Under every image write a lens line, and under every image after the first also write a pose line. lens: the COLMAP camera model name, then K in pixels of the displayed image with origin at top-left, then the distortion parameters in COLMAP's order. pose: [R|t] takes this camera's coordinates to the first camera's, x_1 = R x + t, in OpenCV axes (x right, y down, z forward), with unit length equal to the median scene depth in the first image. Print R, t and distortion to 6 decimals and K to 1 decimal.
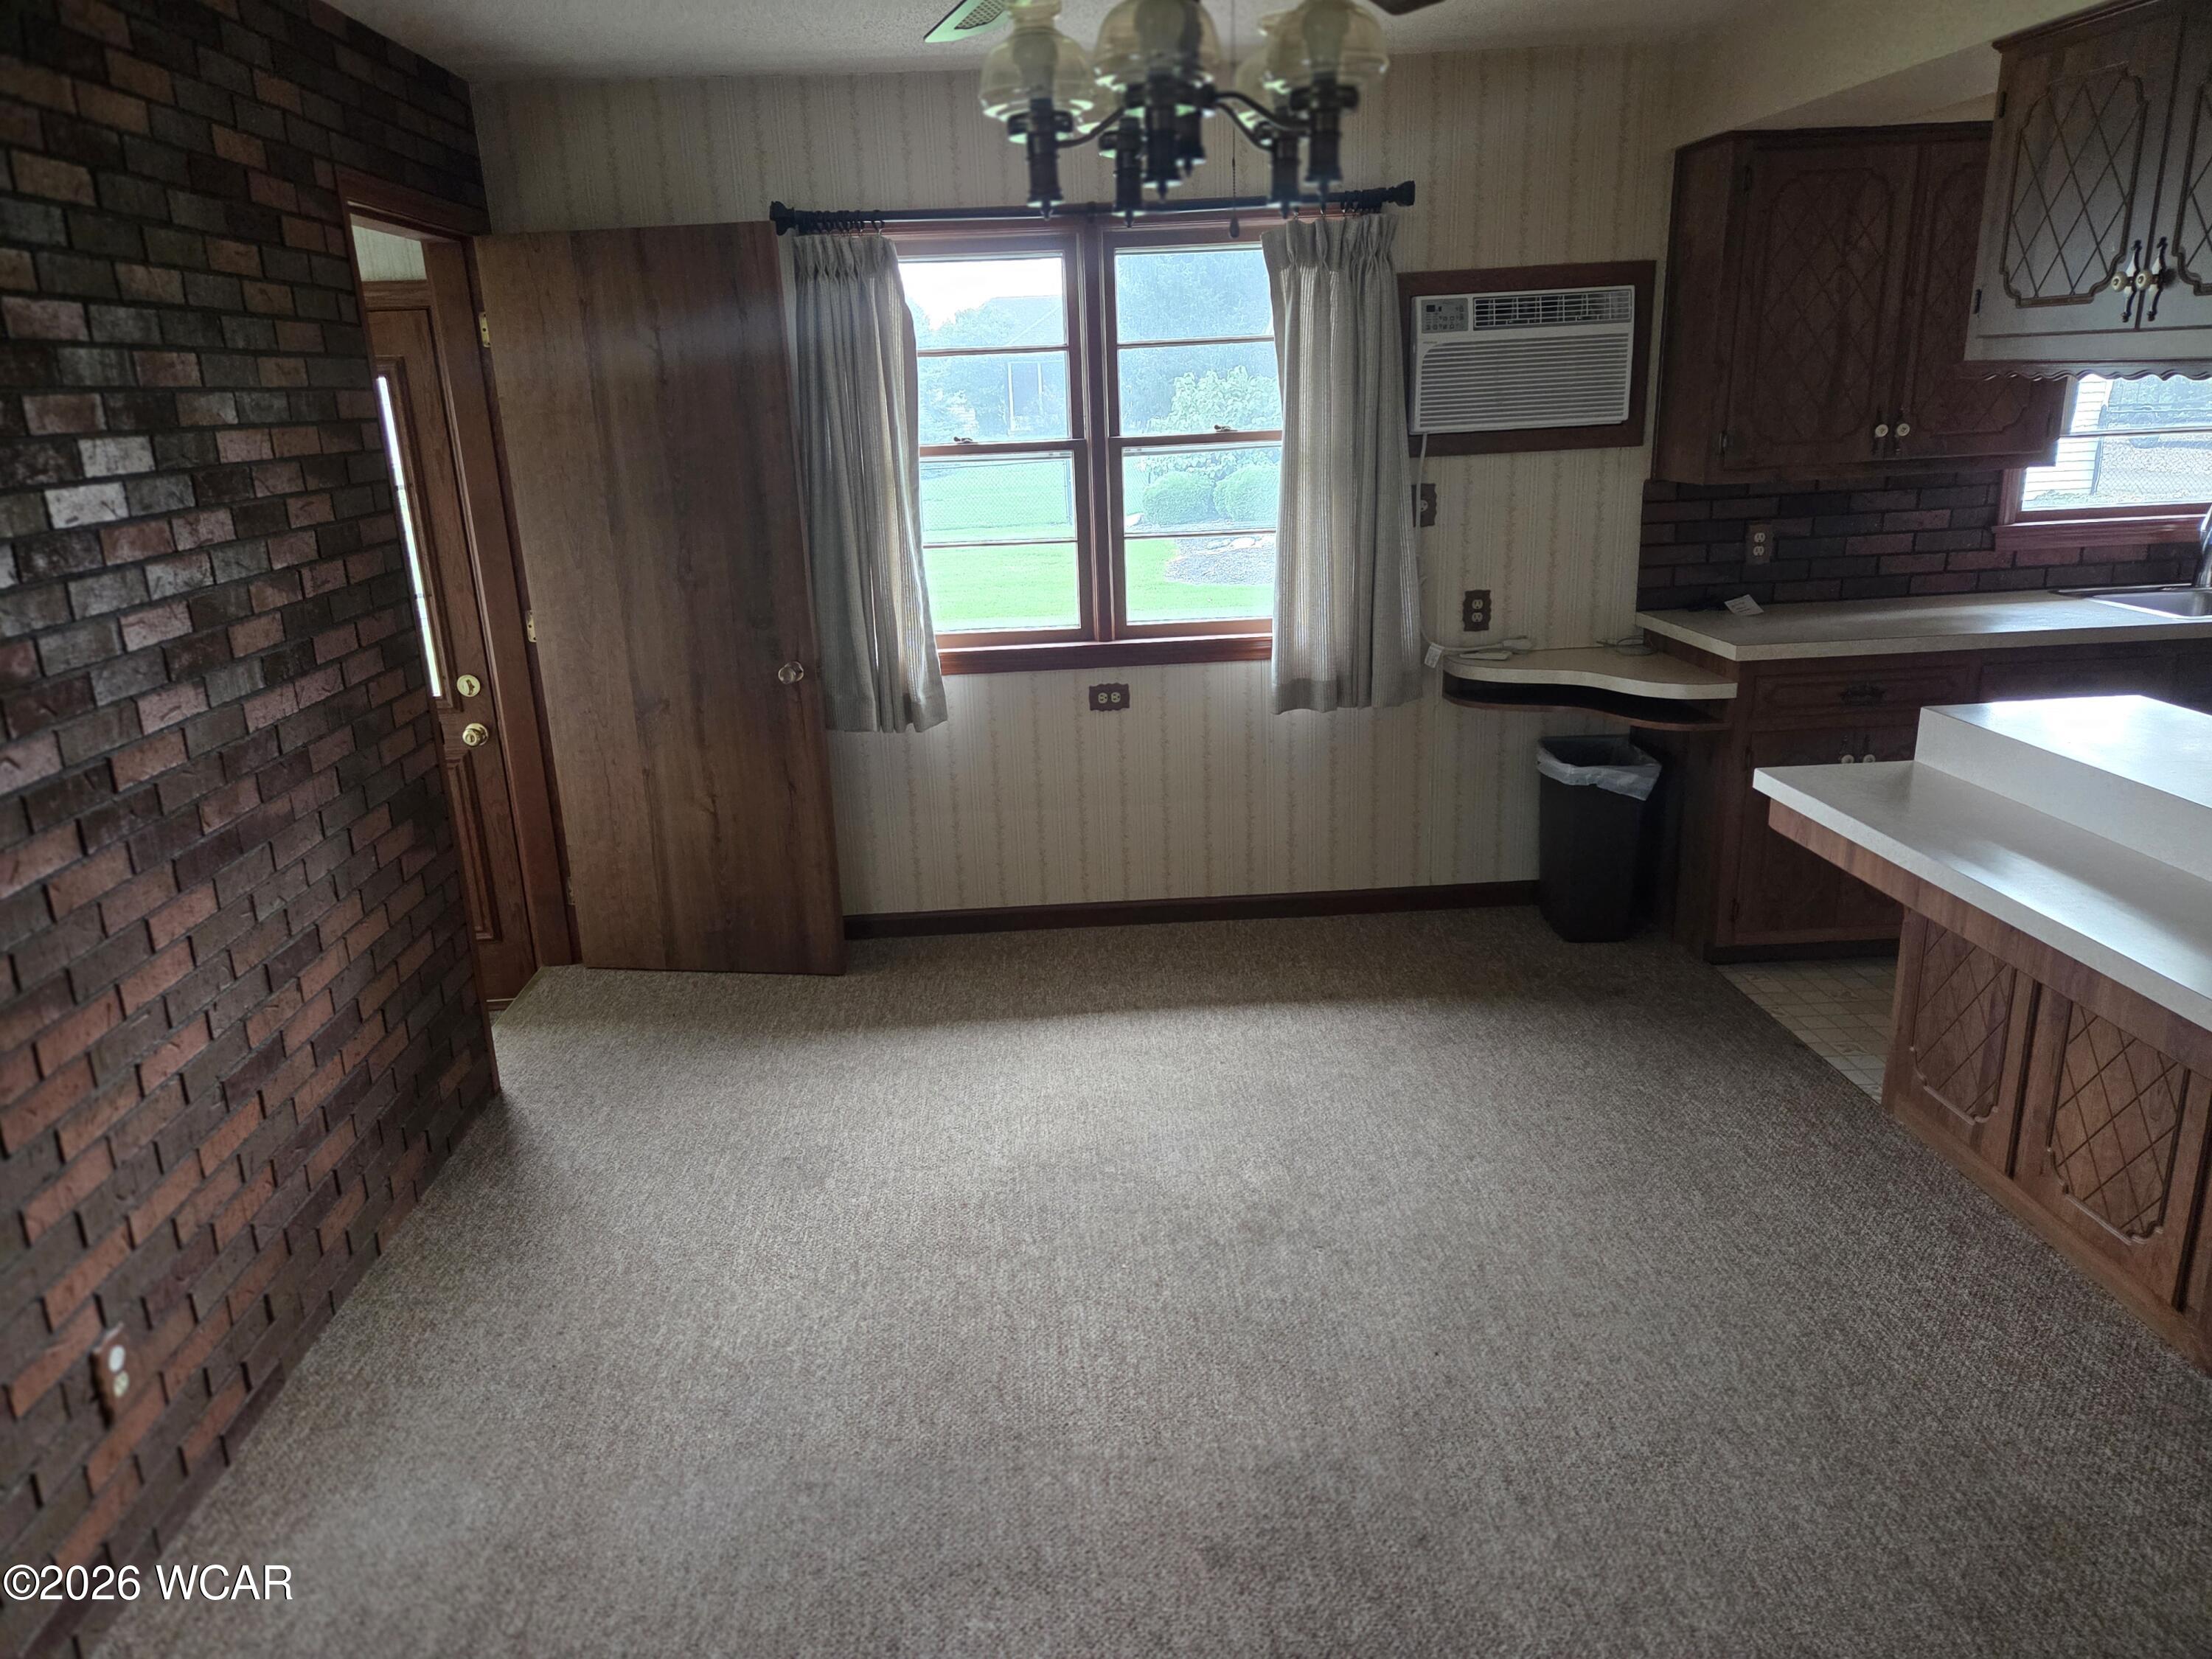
lens RADIAL K [[1492.9, 0, 1103.8], [0, 1492.9, 830.1], [0, 0, 1]] dist [0.080432, -0.057314]
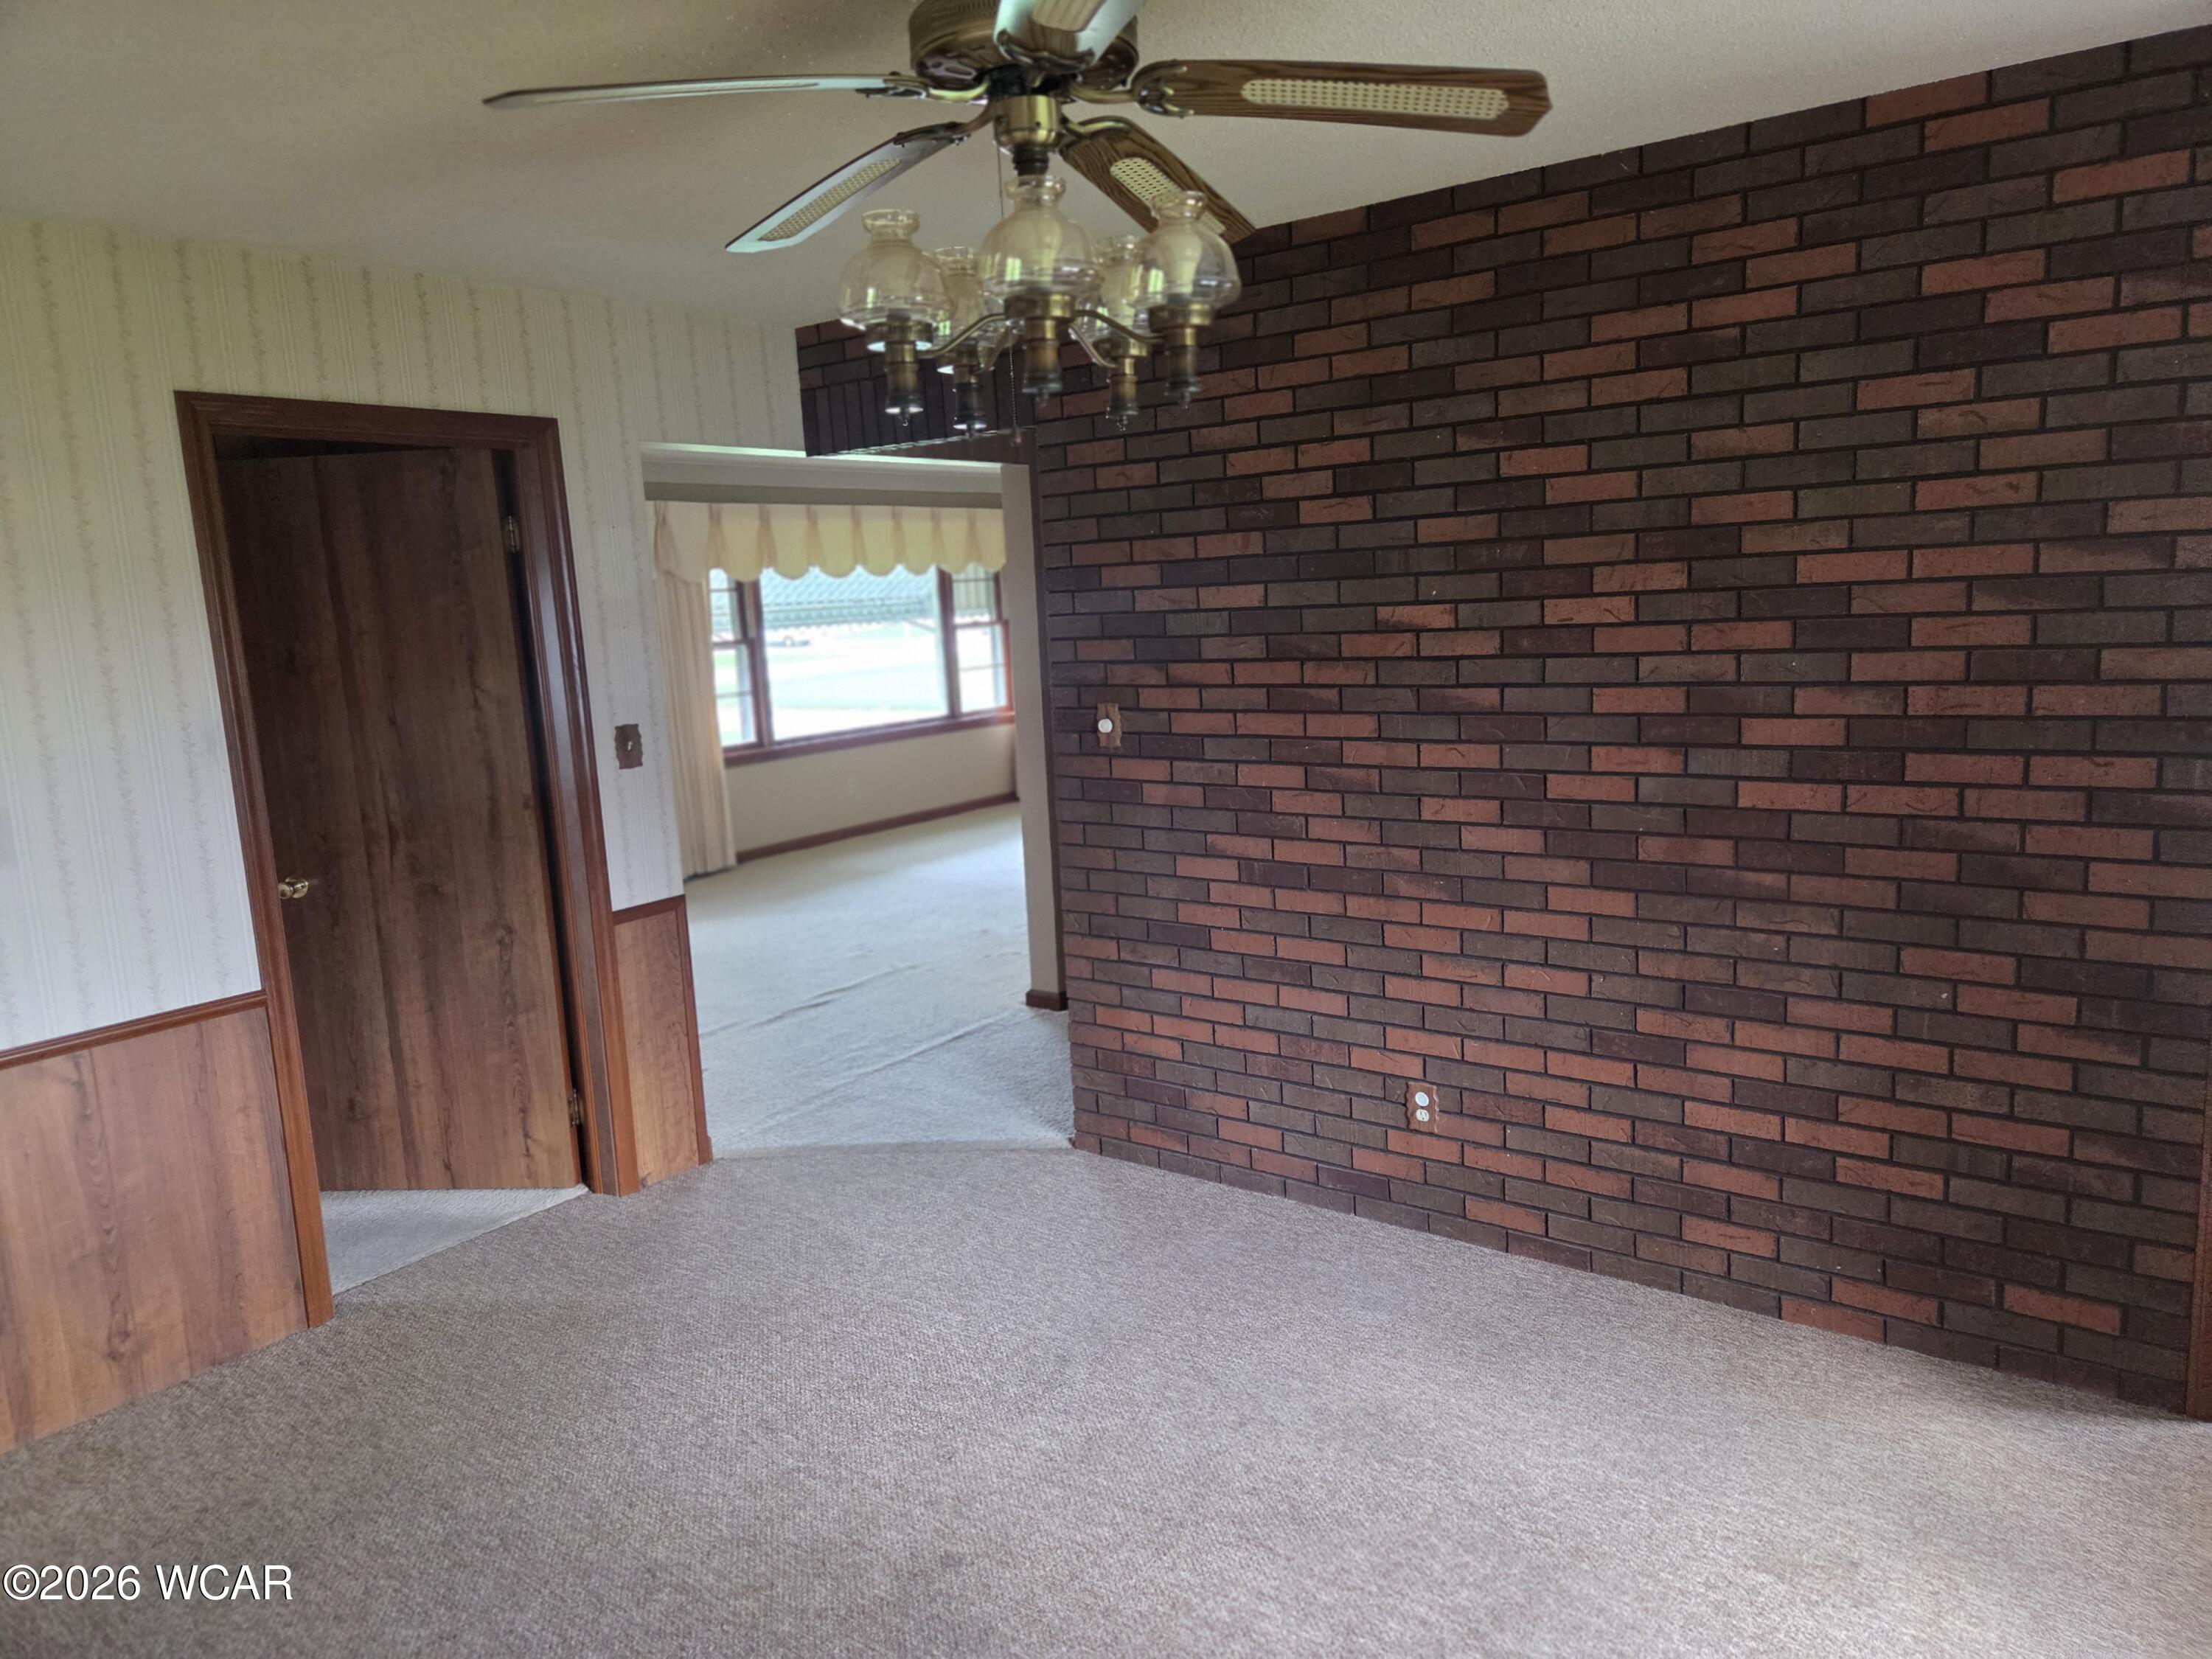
lens RADIAL K [[1492.9, 0, 1105.6], [0, 1492.9, 830.7], [0, 0, 1]] dist [0.080432, -0.057314]
pose [[-0.648013, 0.192583, -0.736879, 0.675054], [-0.142359, 0.919826, 0.365587, -0.435644], [0.748206, 0.341807, -0.568643, 1.402237]]
